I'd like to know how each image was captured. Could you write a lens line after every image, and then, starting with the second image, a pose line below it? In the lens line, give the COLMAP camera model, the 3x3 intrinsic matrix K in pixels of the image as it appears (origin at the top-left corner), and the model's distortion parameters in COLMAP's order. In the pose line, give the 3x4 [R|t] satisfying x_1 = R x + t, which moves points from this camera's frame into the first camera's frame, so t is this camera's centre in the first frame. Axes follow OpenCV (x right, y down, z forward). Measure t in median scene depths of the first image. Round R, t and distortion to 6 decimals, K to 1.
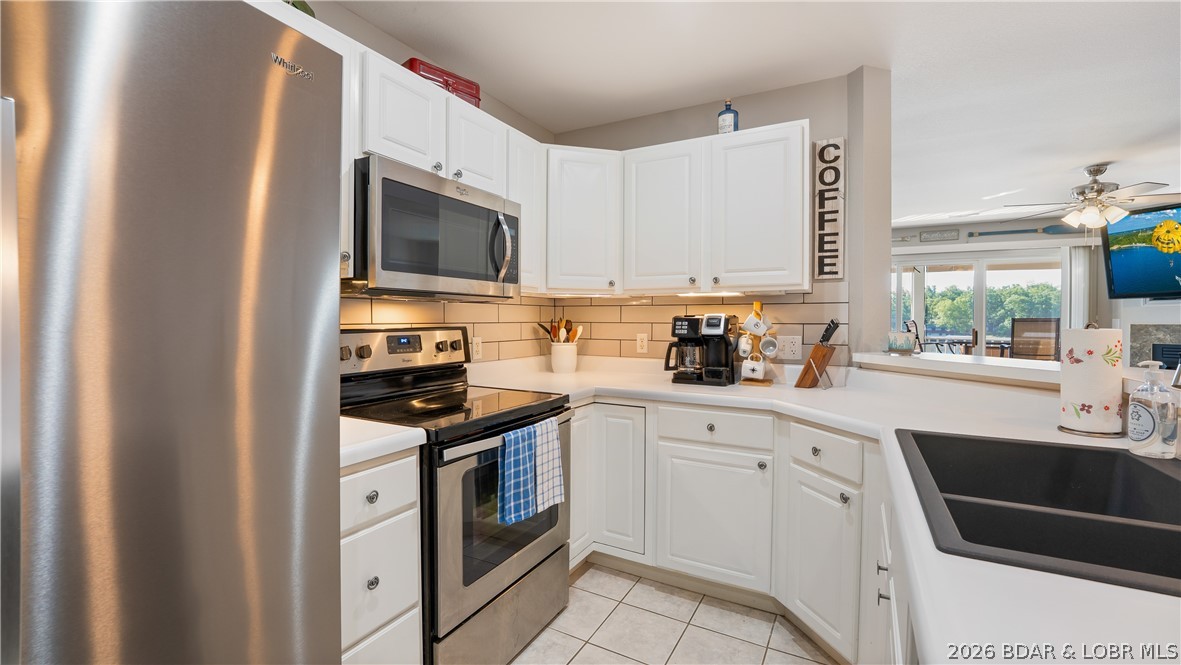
lens RADIAL K [[492.2, 0, 587.8], [0, 492.2, 324.8], [0, 0, 1]] dist [-0.001953, -0.000074]
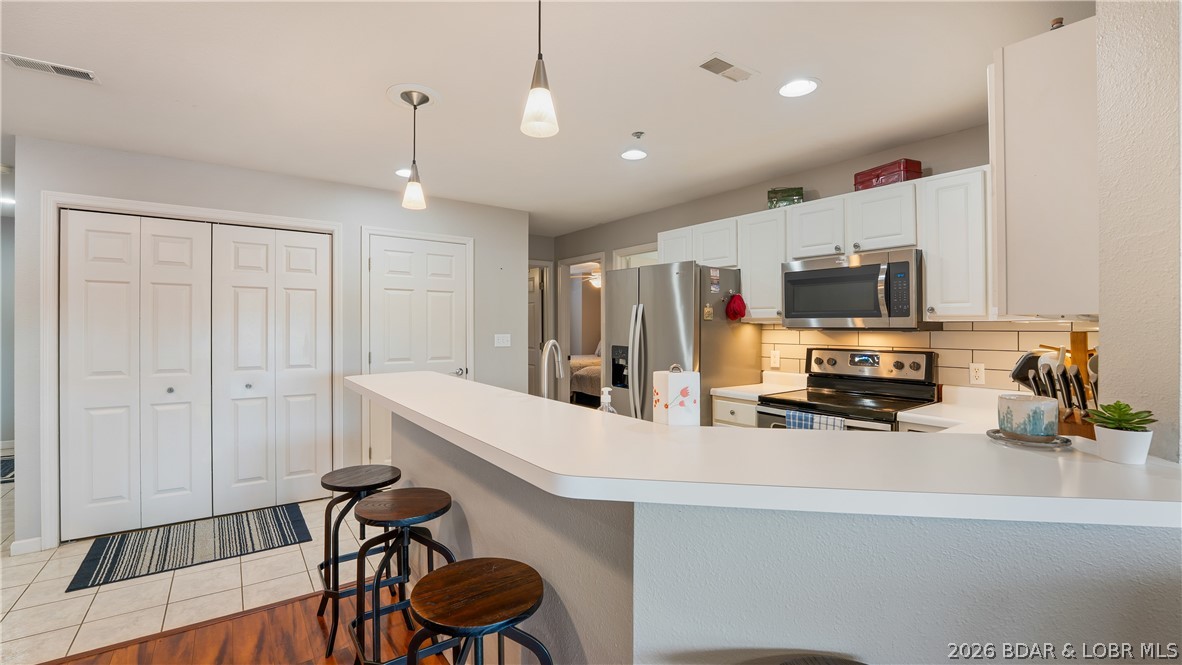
lens RADIAL K [[504.5, 0, 586.5], [0, 504.5, 316.1], [0, 0, 1]] dist [-0.012001, -0.000132]
pose [[-0.420363, -0.023095, -0.907062, 1.418938], [-0.015194, 0.999715, -0.018413, -0.056332], [0.907229, 0.006042, -0.420594, 0.885929]]
